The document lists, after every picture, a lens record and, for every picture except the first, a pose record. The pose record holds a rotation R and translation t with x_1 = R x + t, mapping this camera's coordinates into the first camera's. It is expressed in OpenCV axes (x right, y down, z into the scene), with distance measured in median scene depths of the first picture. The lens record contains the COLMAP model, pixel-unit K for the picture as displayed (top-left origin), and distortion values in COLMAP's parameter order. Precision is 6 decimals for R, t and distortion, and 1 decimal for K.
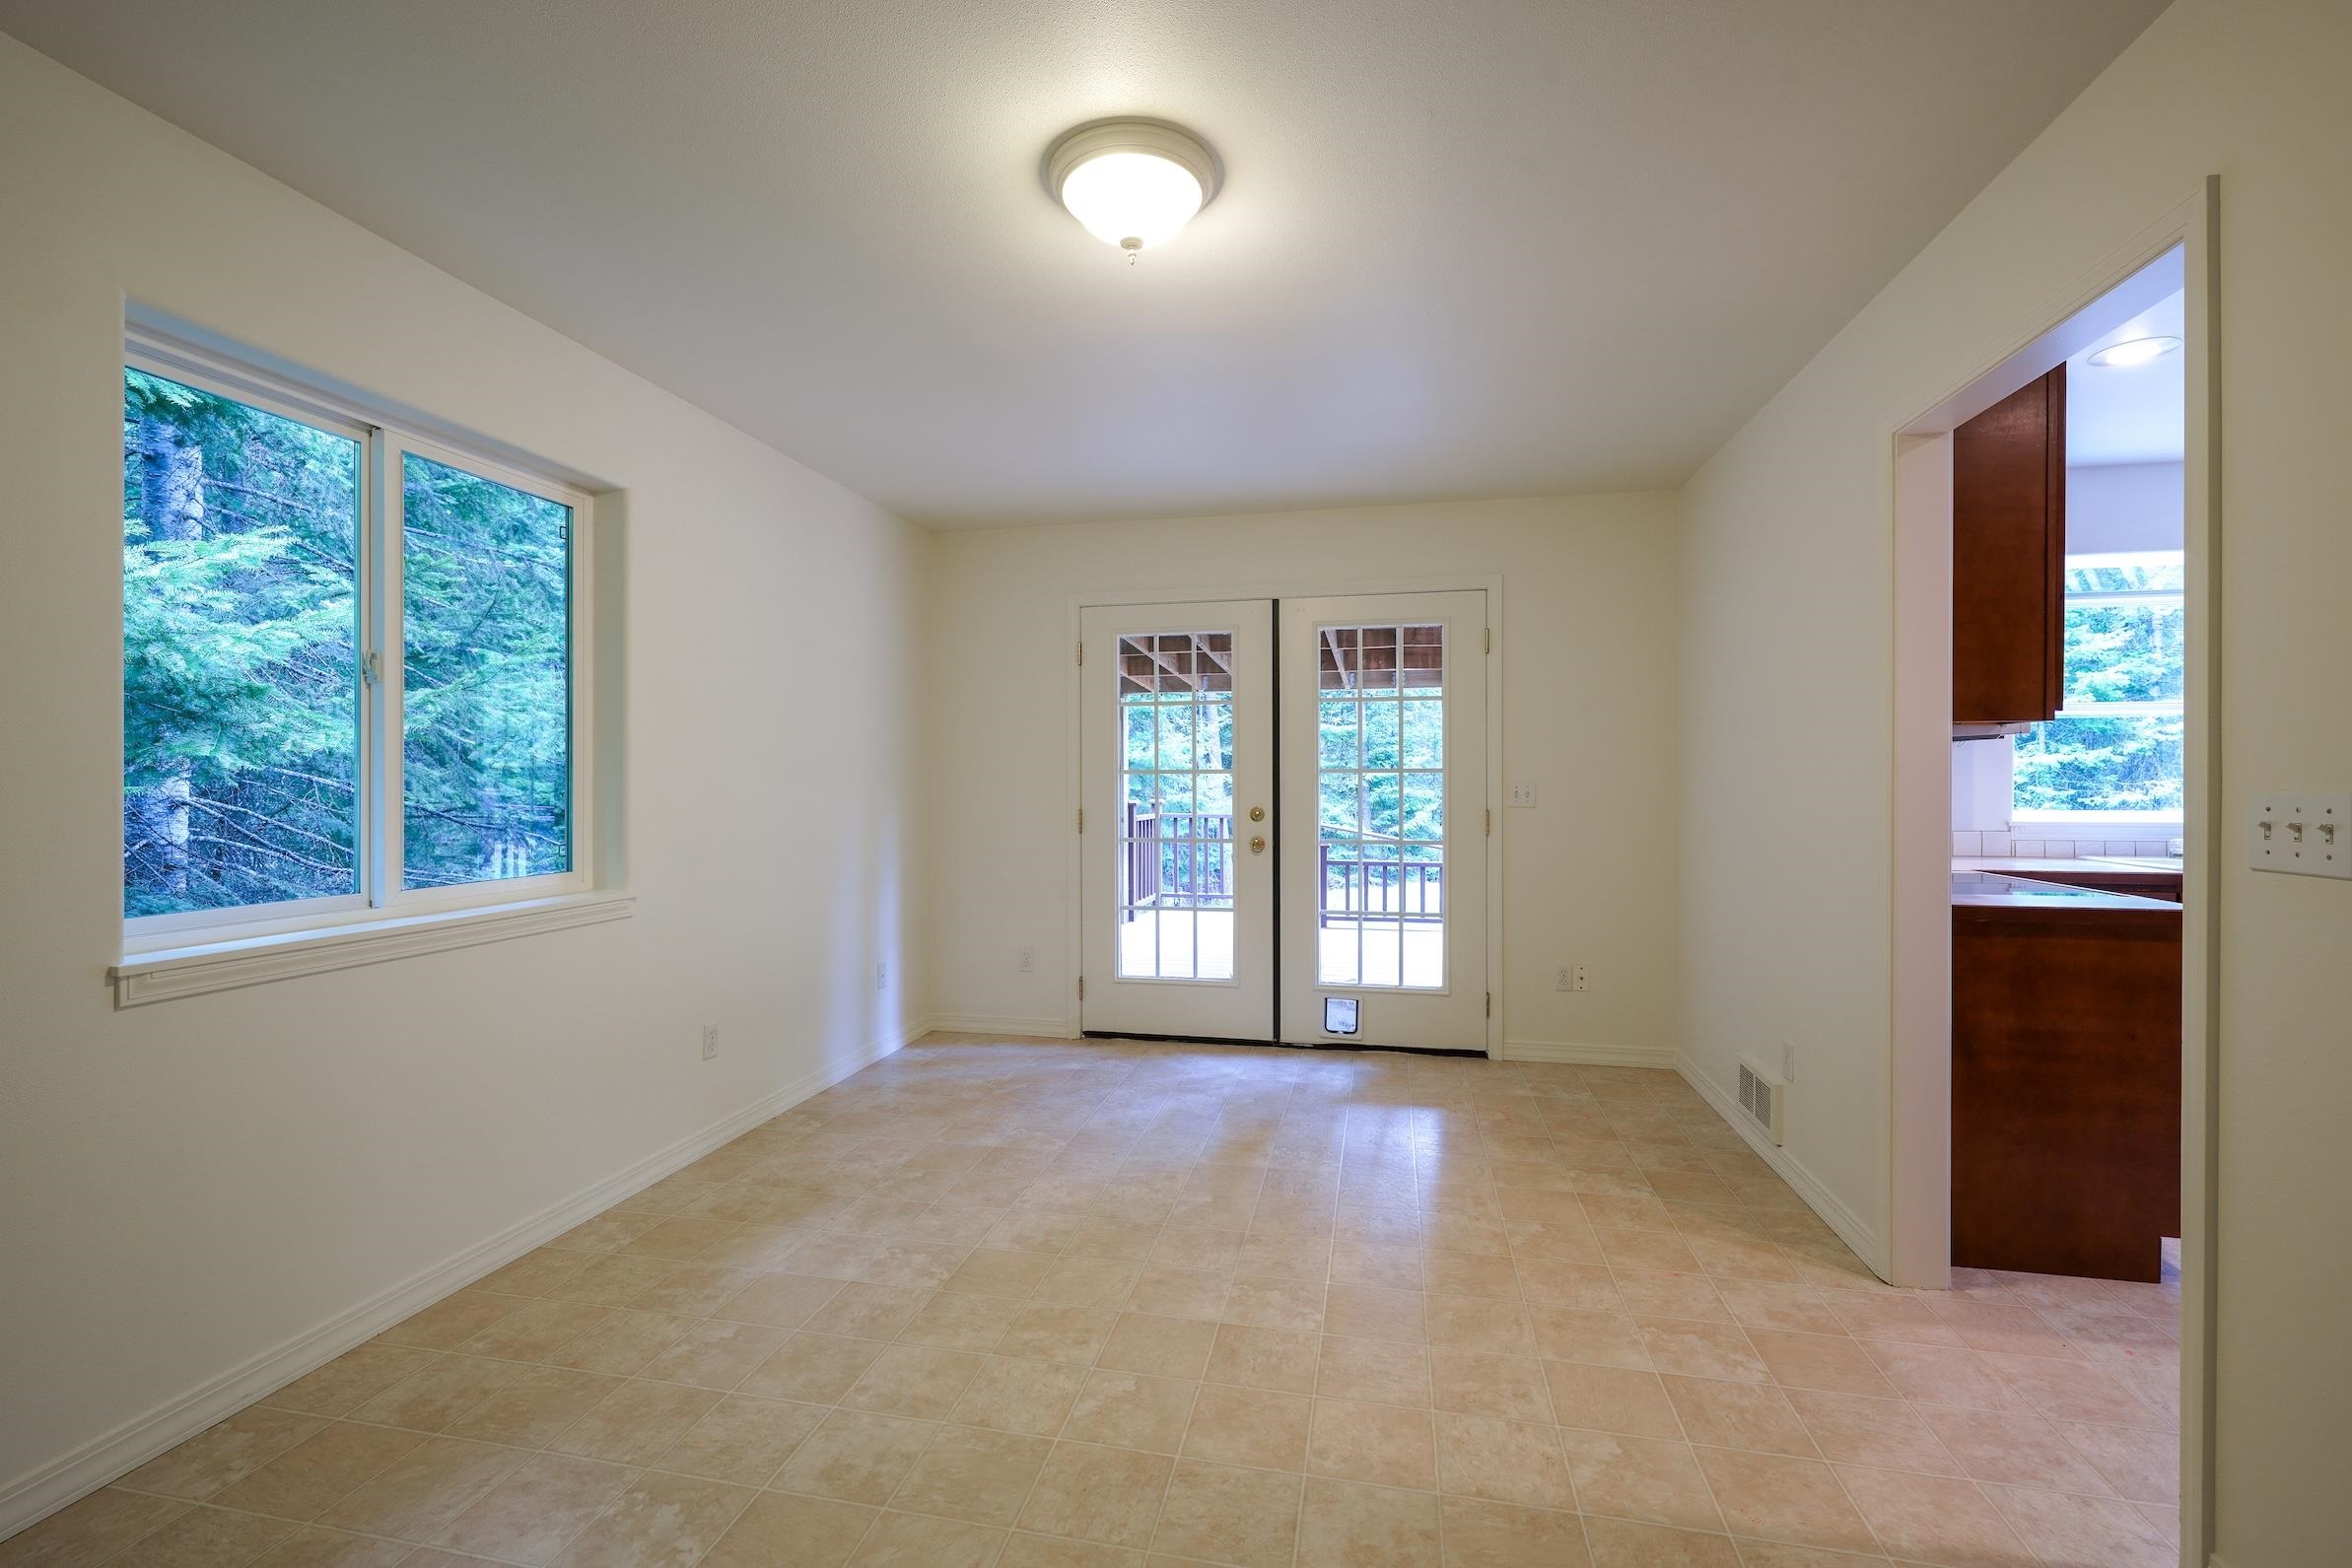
lens RADIAL K [[992.8, 0, 1176.0], [0, 992.8, 784.0], [0, 0, 1]] dist [0.001147, -0.000160]
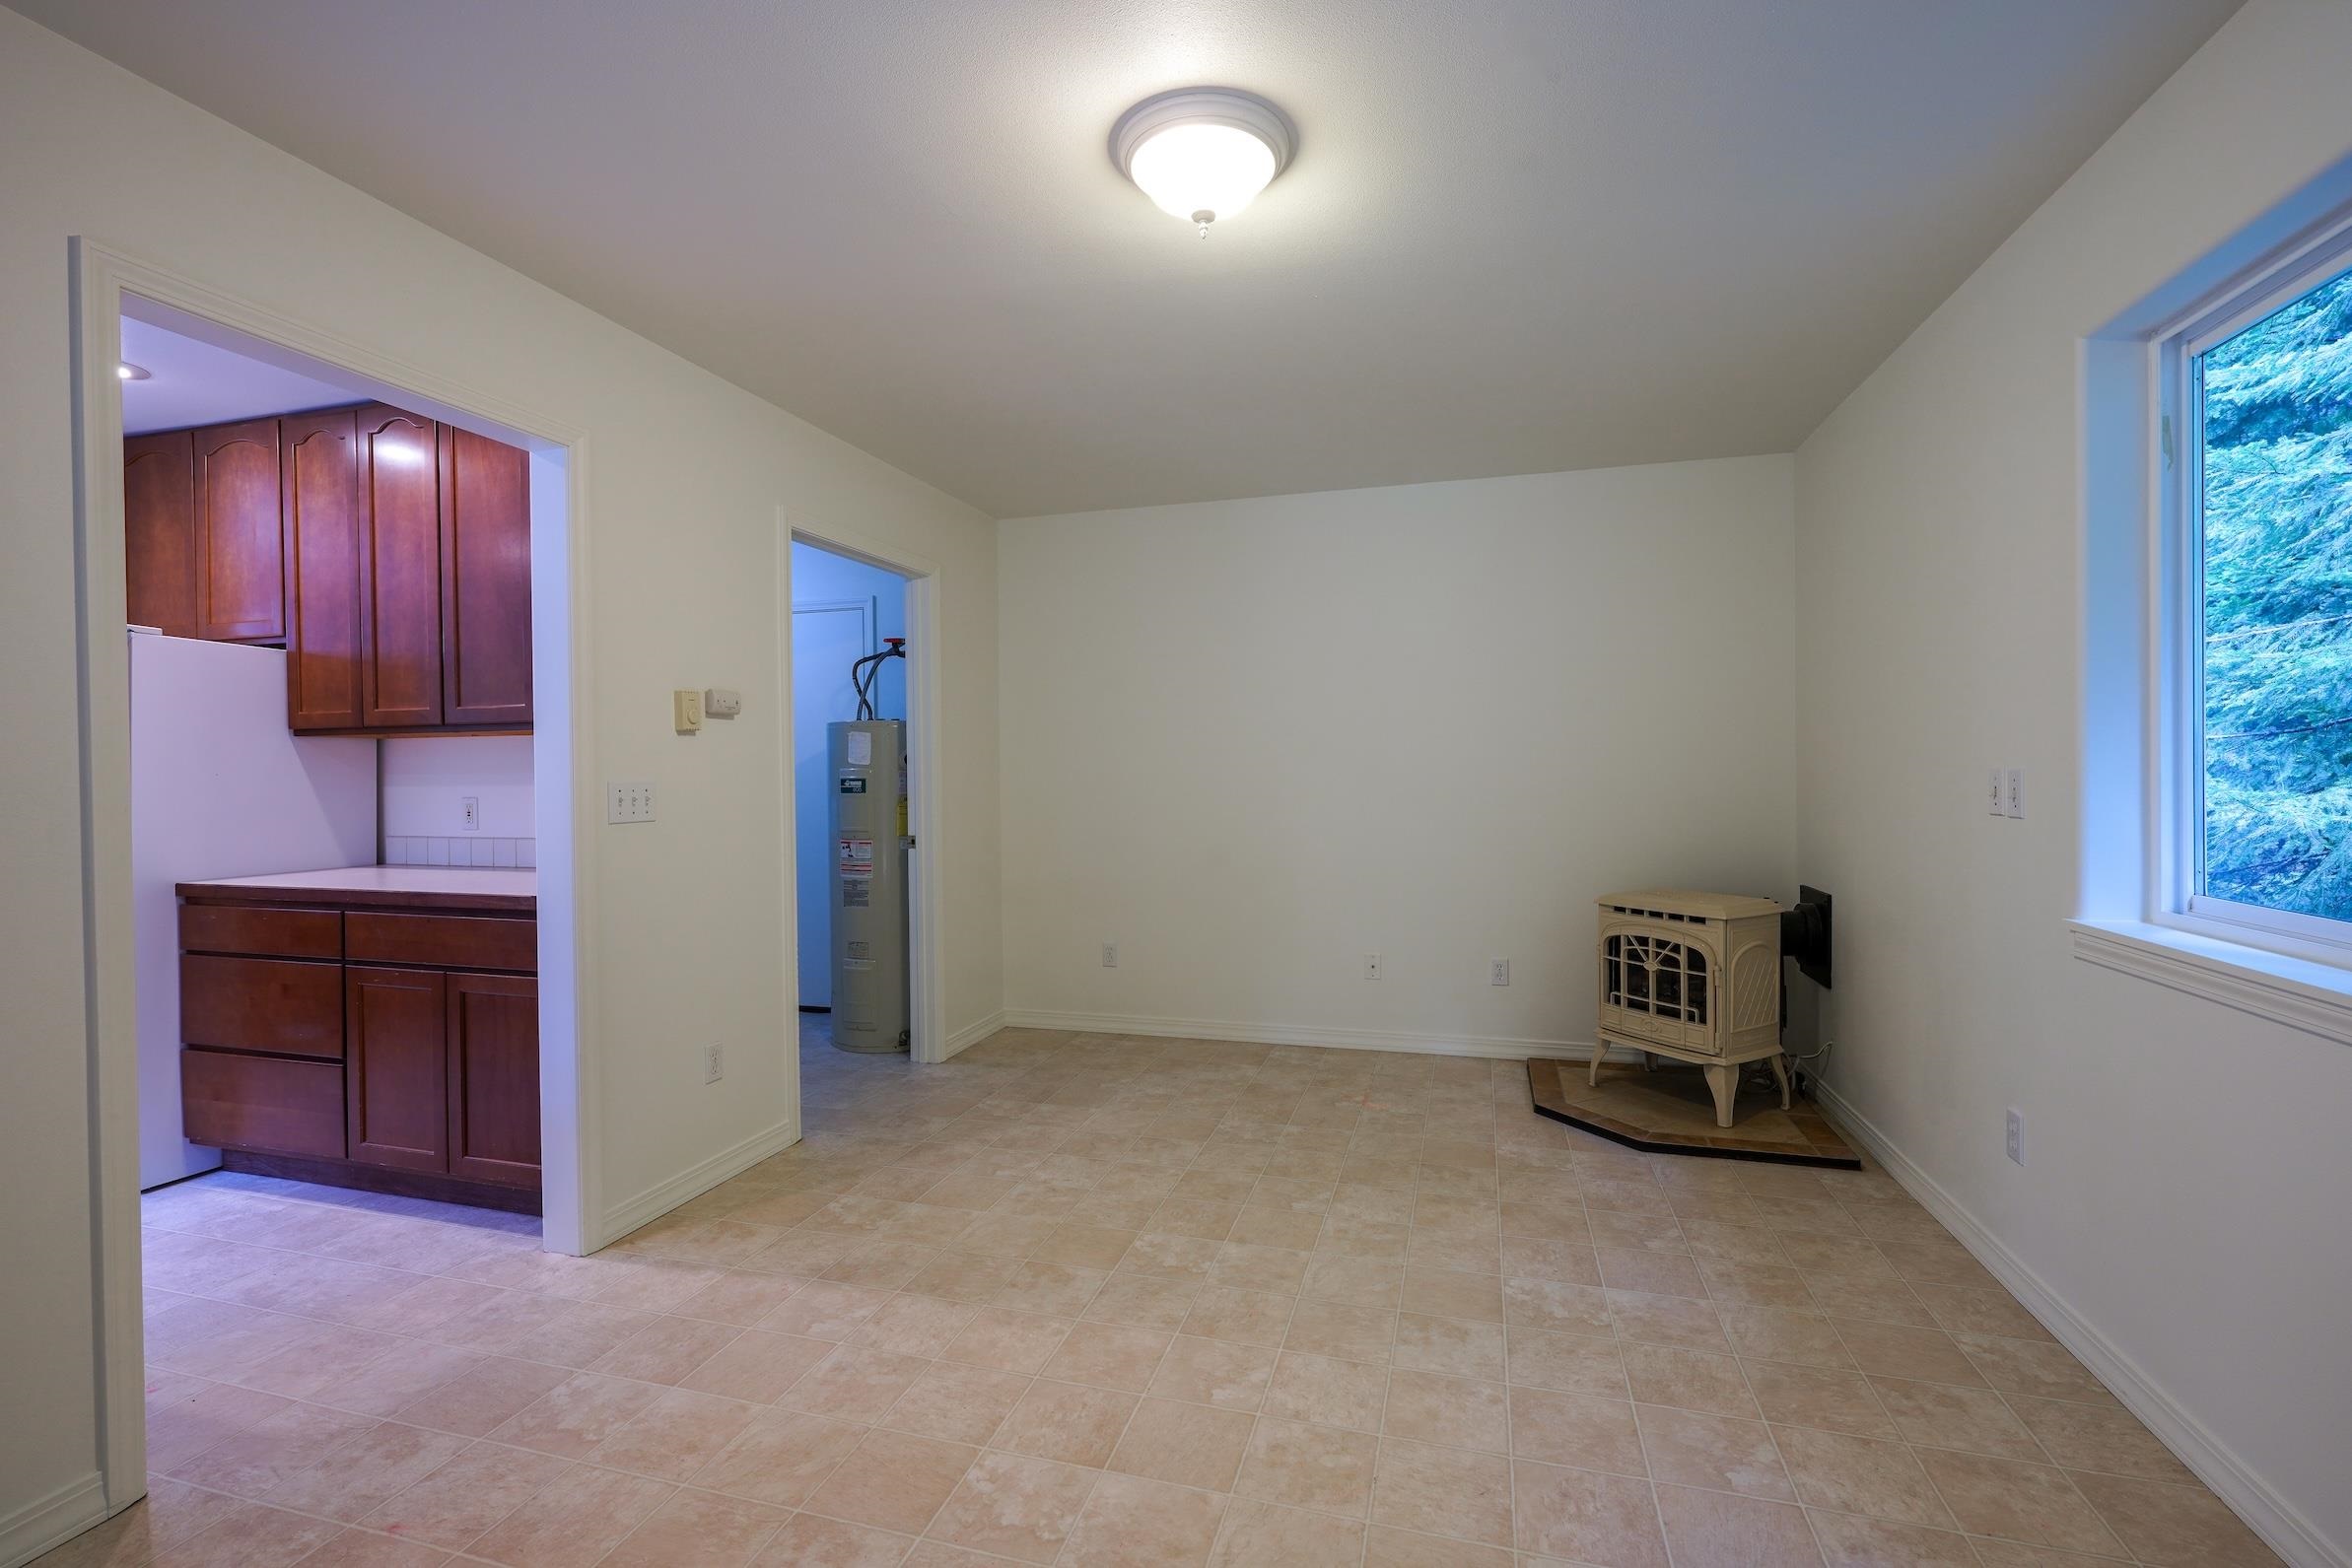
lens RADIAL K [[1038.3, 0, 1176.0], [0, 1038.3, 784.0], [0, 0, 1]] dist [0.001573, 0.000185]
pose [[-0.997125, 0.009148, 0.075213, -0.092987], [0.010530, 0.999783, 0.017992, -0.009509], [-0.075032, 0.018732, -0.997005, 2.123003]]
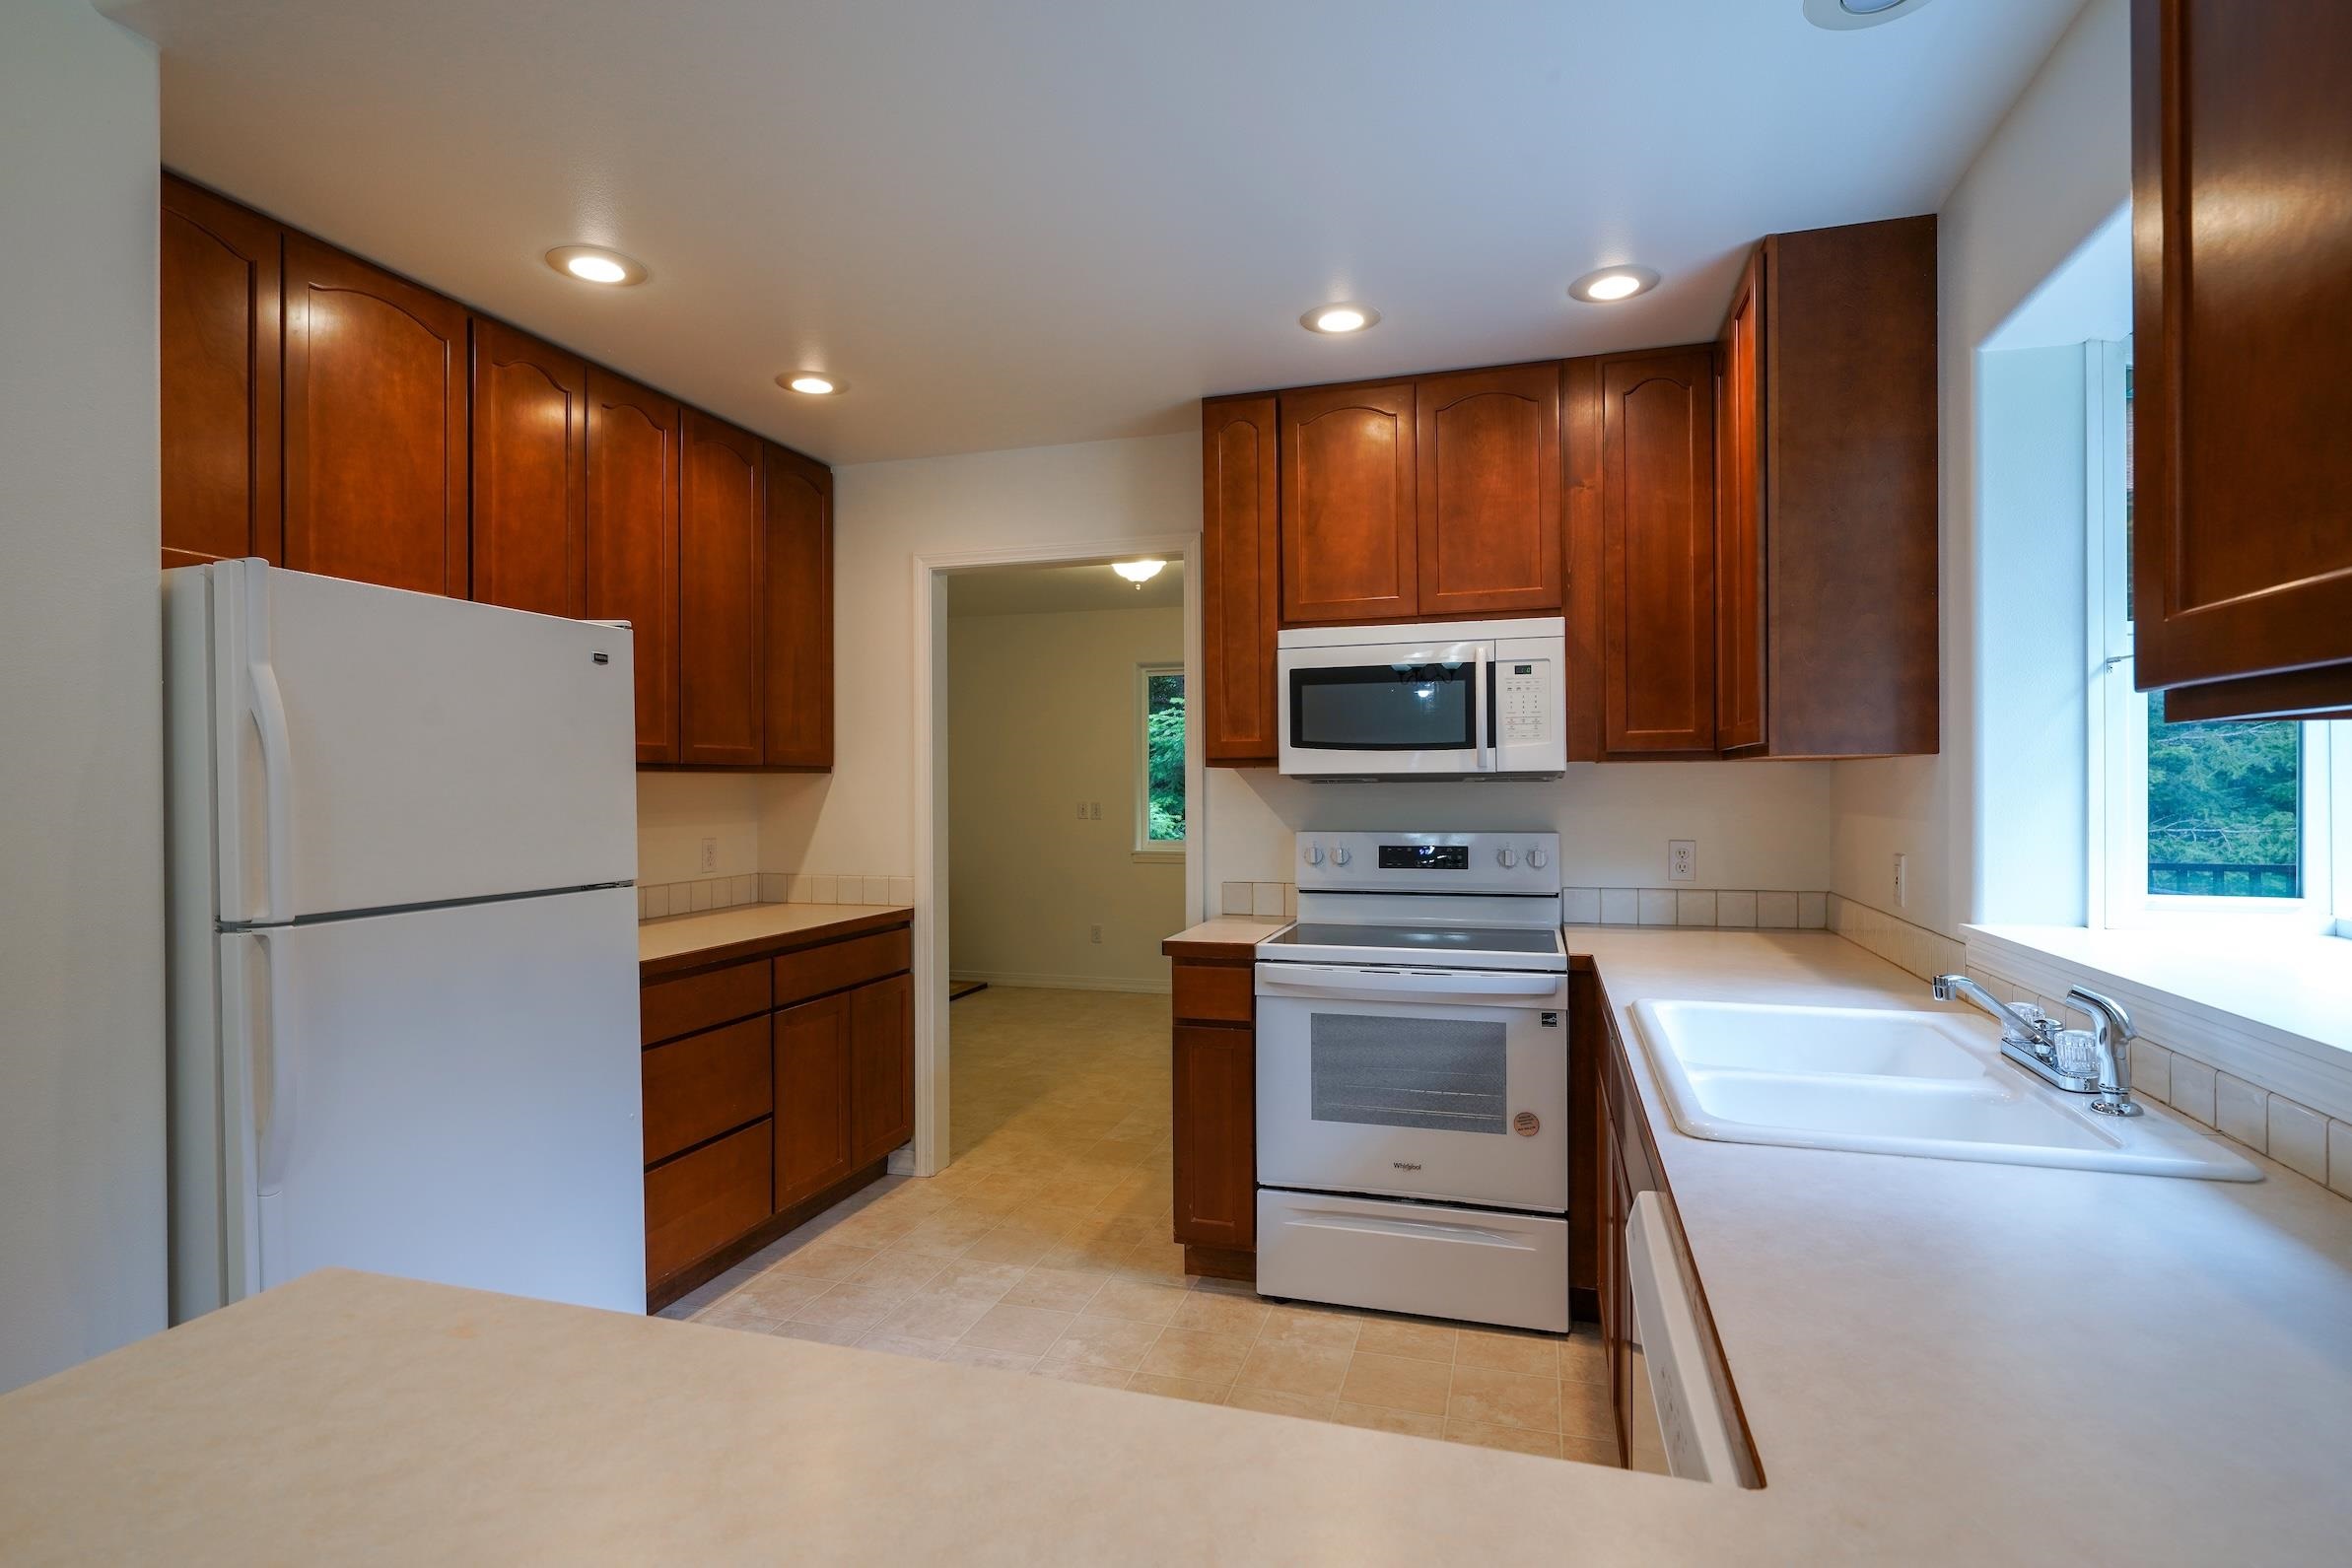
lens RADIAL K [[1170.1, 0, 1176.0], [0, 1170.1, 784.0], [0, 0, 1]] dist [0.001075, 0.000219]
pose [[-0.085313, 0.002300, -0.996352, 2.917084], [-0.000627, 0.999997, 0.002363, -0.062674], [0.996354, 0.000826, -0.085312, 1.400062]]
